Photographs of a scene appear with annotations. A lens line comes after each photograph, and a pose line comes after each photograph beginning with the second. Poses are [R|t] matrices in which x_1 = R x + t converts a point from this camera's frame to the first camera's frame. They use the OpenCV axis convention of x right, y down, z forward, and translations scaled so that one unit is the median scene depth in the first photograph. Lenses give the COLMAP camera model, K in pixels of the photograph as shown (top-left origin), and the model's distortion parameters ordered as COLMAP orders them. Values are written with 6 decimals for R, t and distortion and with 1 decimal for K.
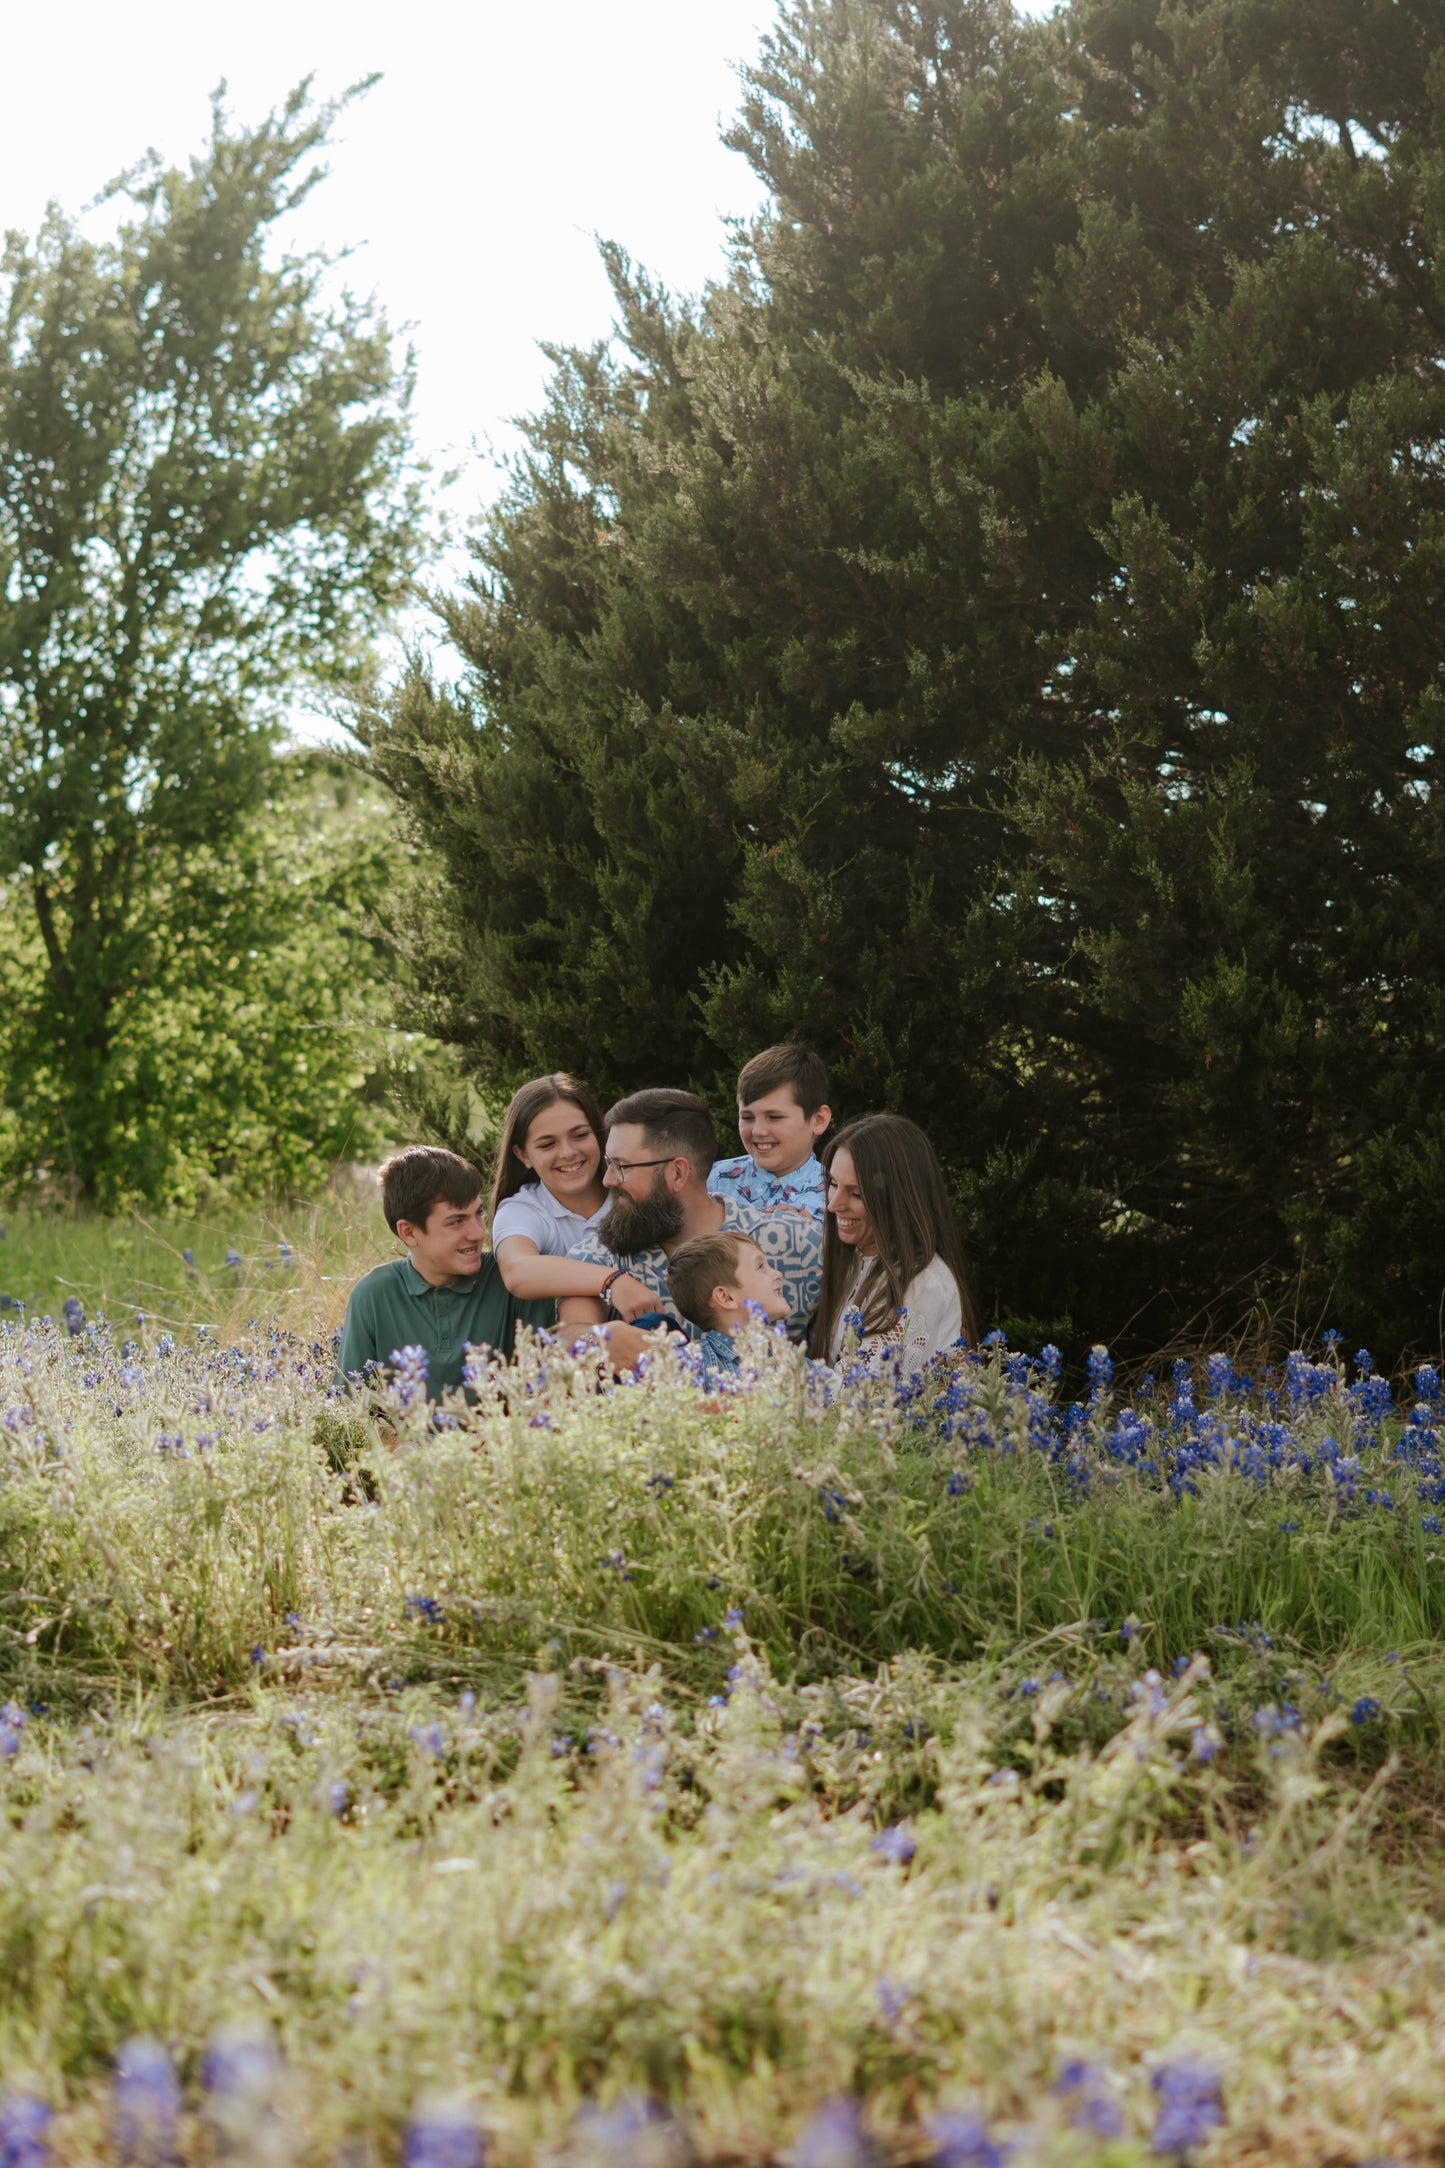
lens RADIAL K [[4491.1, 0, 722.5], [0, 4491.1, 1084.0], [0, 0, 1]] dist [-0.043298, -0.128970]
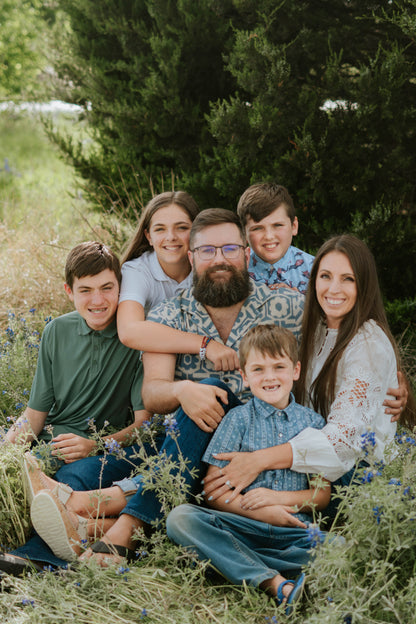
lens RADIAL K [[1292.6, 0, 208.0], [0, 1292.6, 312.0], [0, 0, 1]] dist [-0.043298, -0.128970]
pose [[0.999048, 0.001966, 0.043579, -0.028903], [-0.011017, 0.977975, 0.208432, -0.050776], [-0.042210, -0.208713, 0.977066, 0.470101]]
